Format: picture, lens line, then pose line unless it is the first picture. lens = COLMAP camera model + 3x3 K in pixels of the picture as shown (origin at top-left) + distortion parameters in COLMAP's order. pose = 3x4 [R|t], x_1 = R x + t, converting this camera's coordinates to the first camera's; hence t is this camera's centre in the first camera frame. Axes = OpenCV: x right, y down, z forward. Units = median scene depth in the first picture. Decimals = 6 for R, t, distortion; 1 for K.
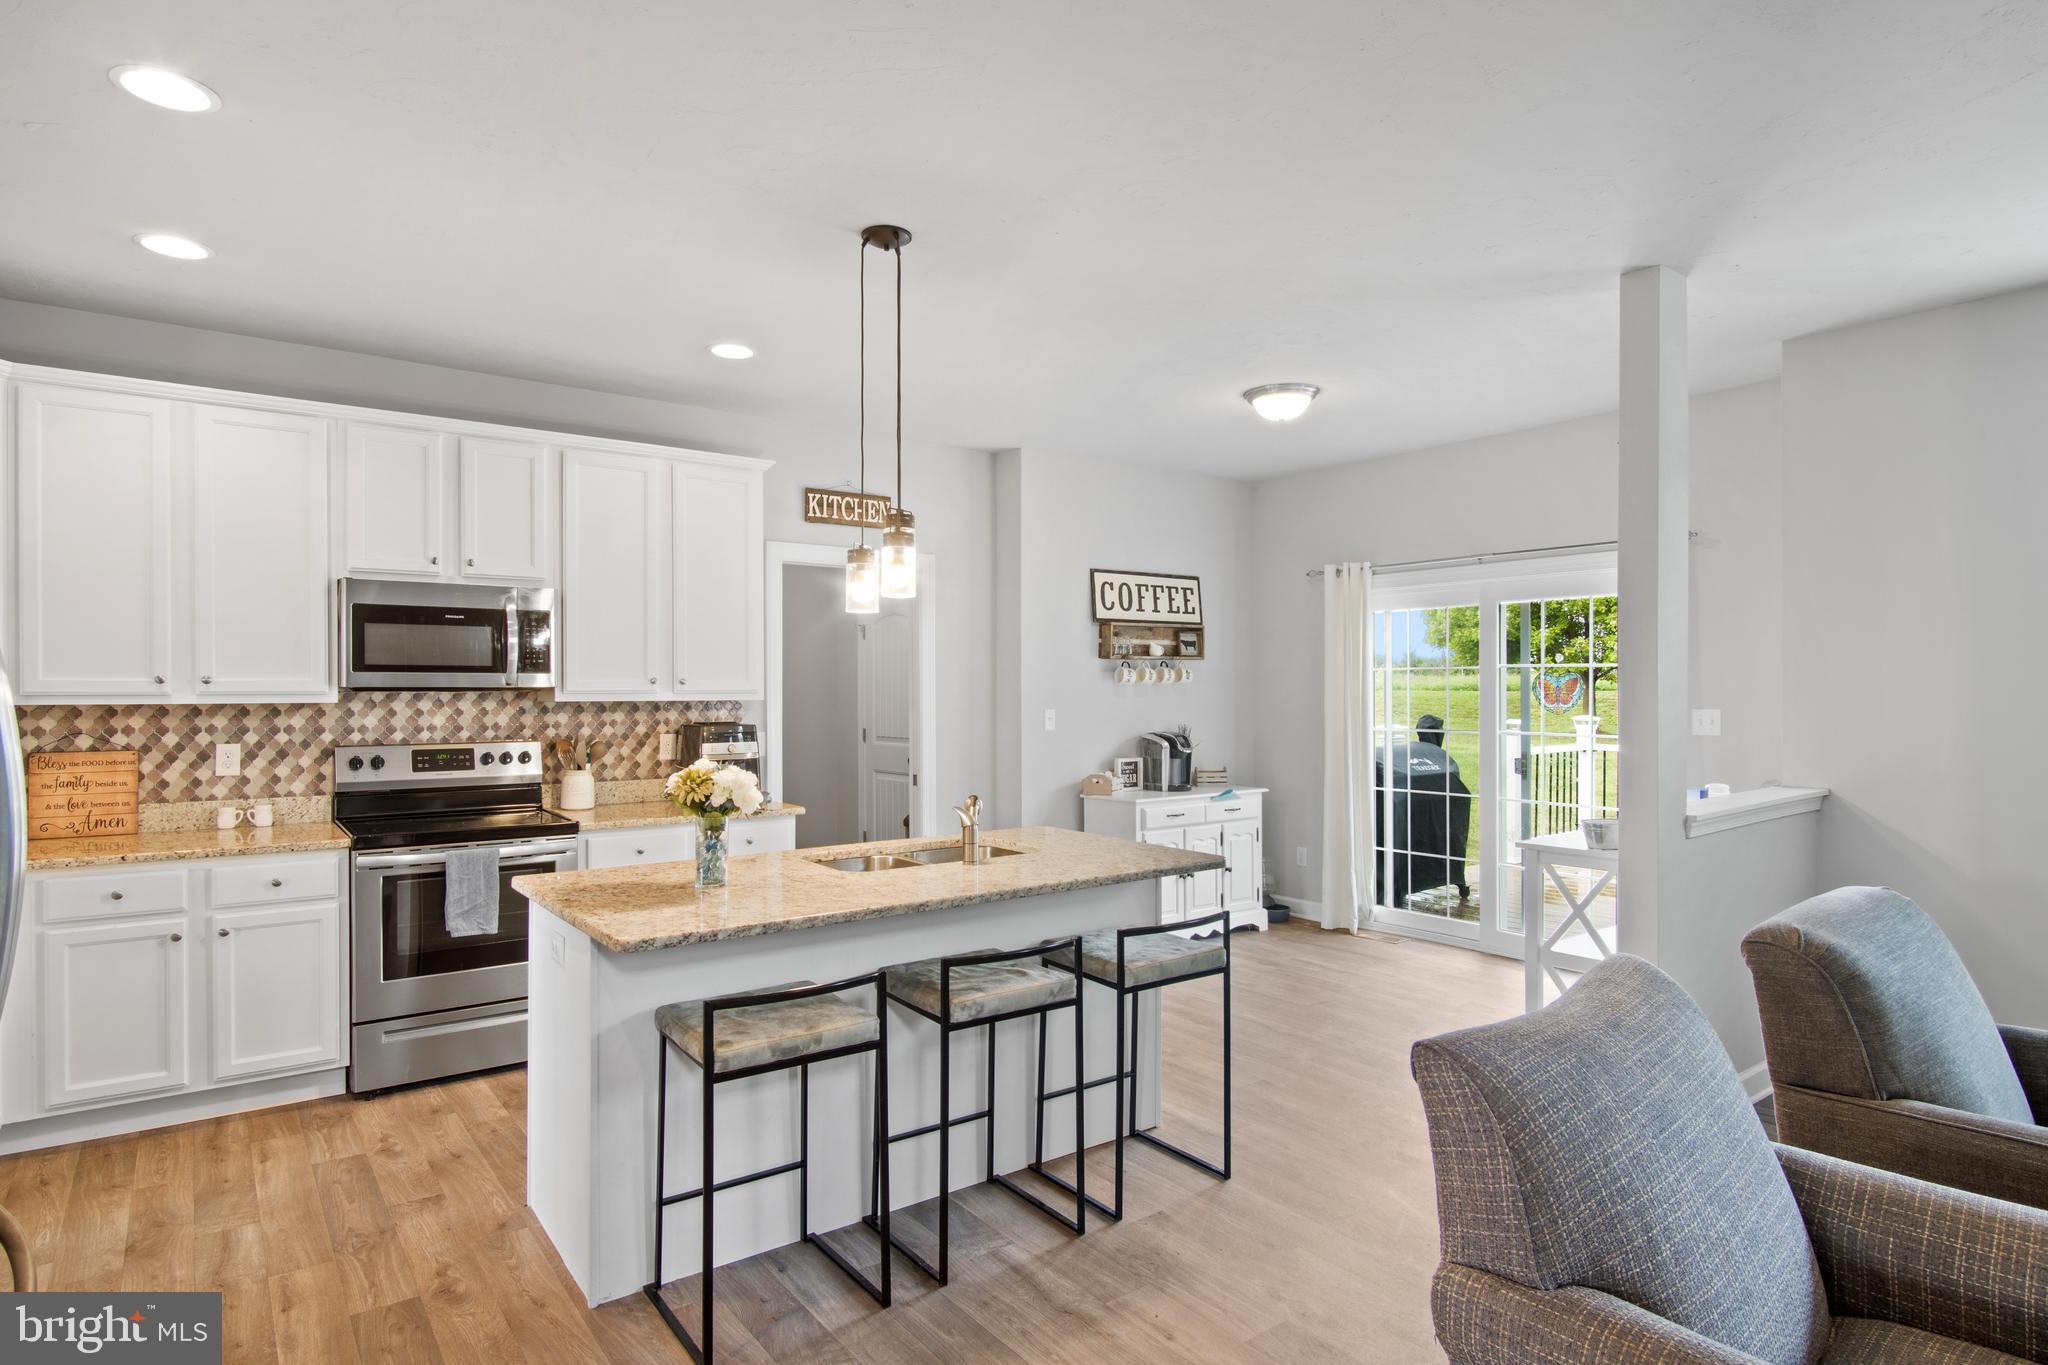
lens RADIAL K [[1091.7, 0, 1006.7], [0, 1091.7, 689.0], [0, 0, 1]] dist [-0.002895, -0.002599]
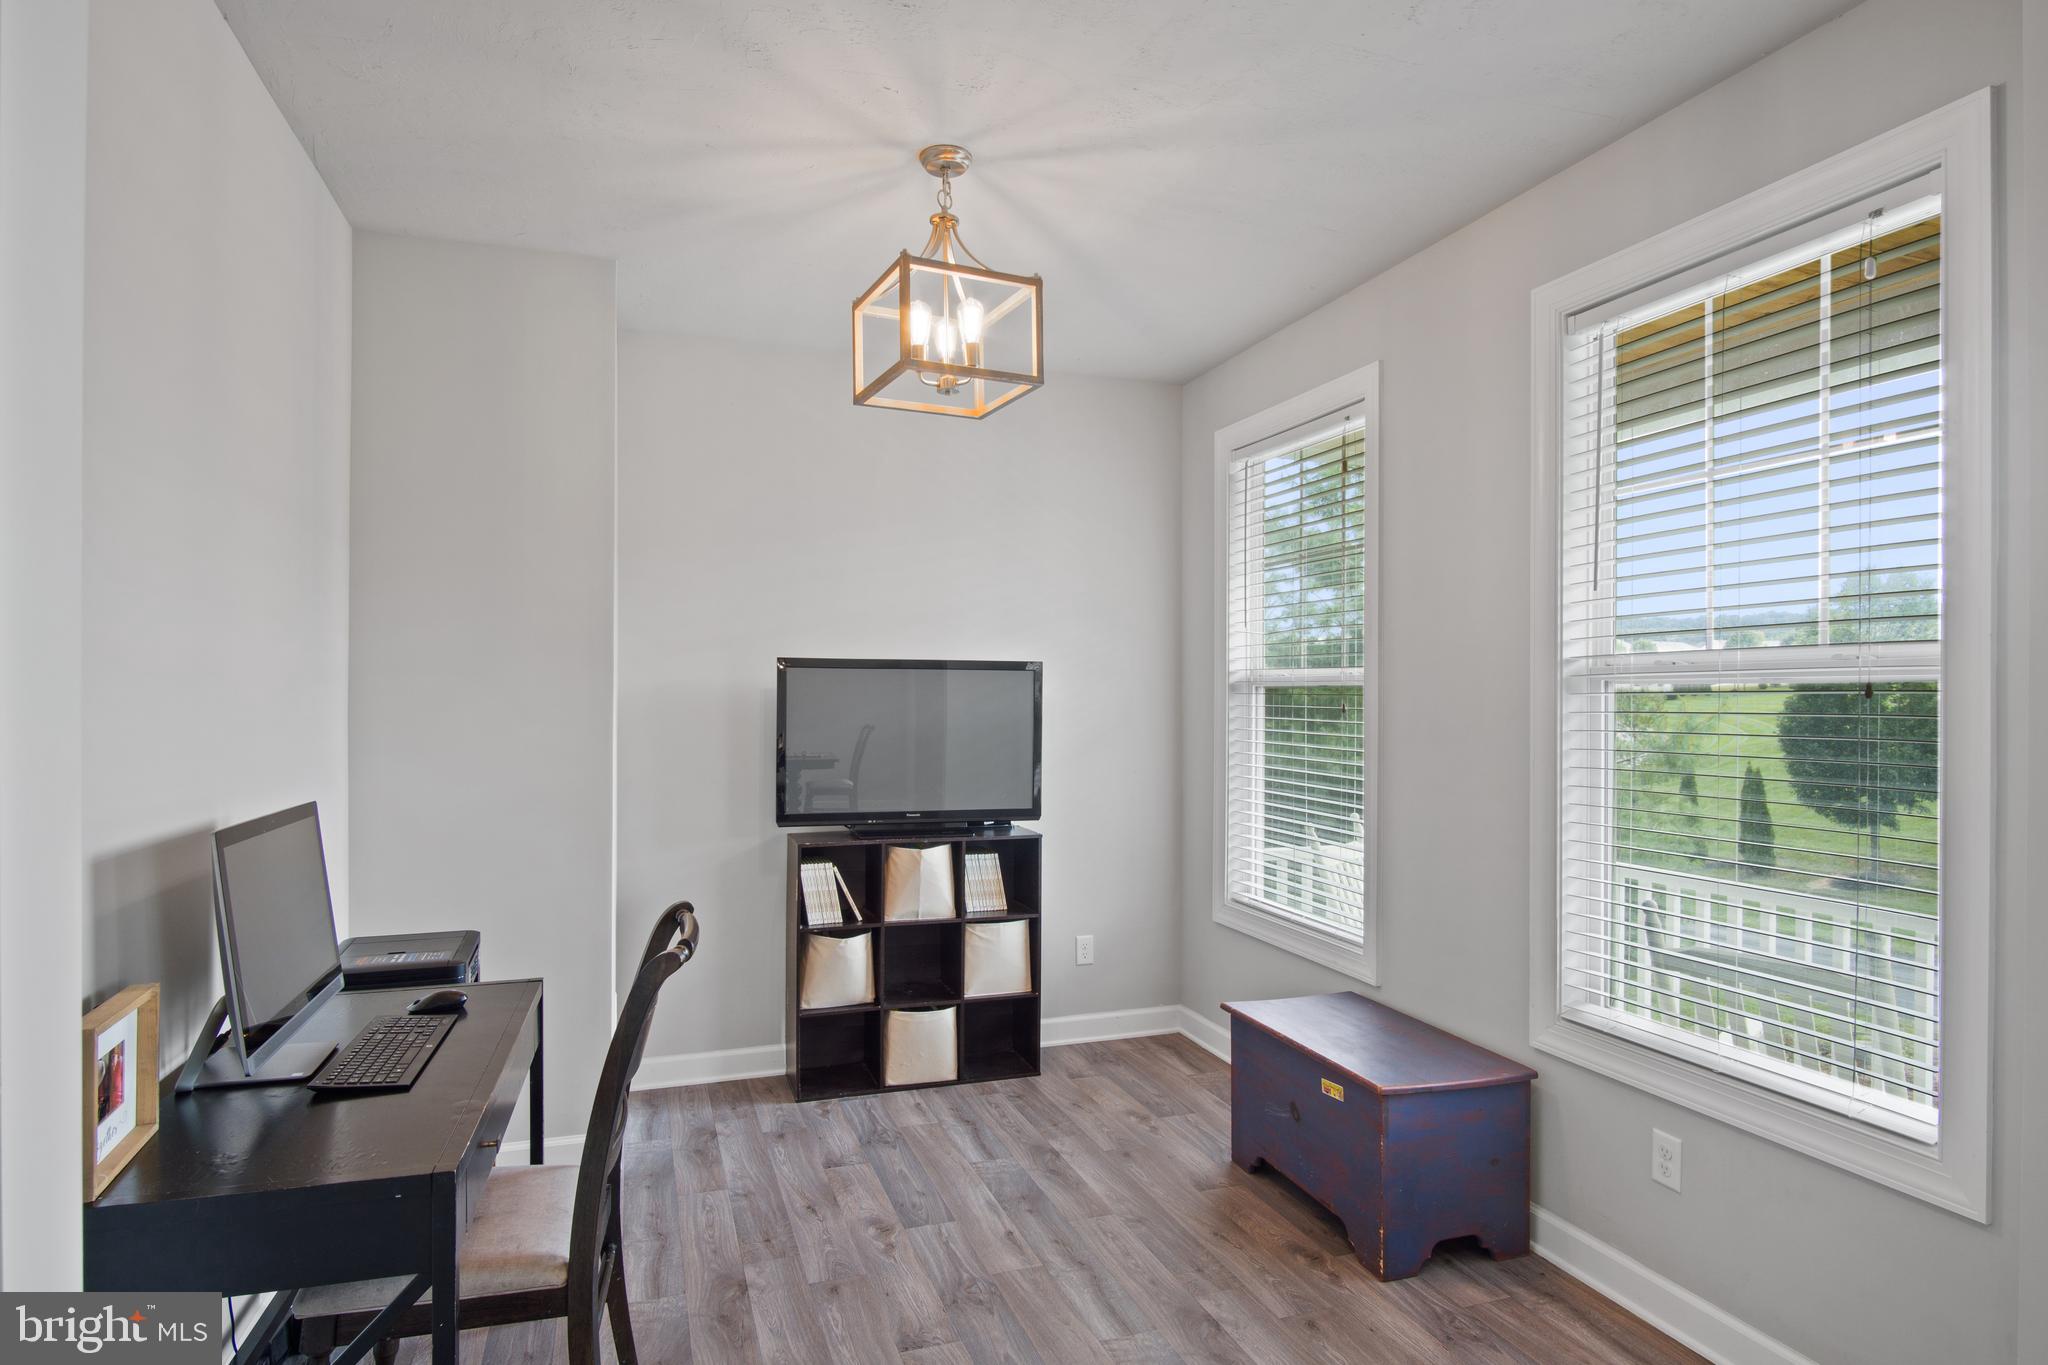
lens RADIAL K [[1091.7, 0, 1006.7], [0, 1091.7, 689.0], [0, 0, 1]] dist [-0.002895, -0.002599]
pose [[-0.952088, 0.004382, 0.305792, -1.026799], [0.005470, 0.999981, 0.002701, -0.009526], [-0.305775, 0.004244, -0.952094, 1.981413]]
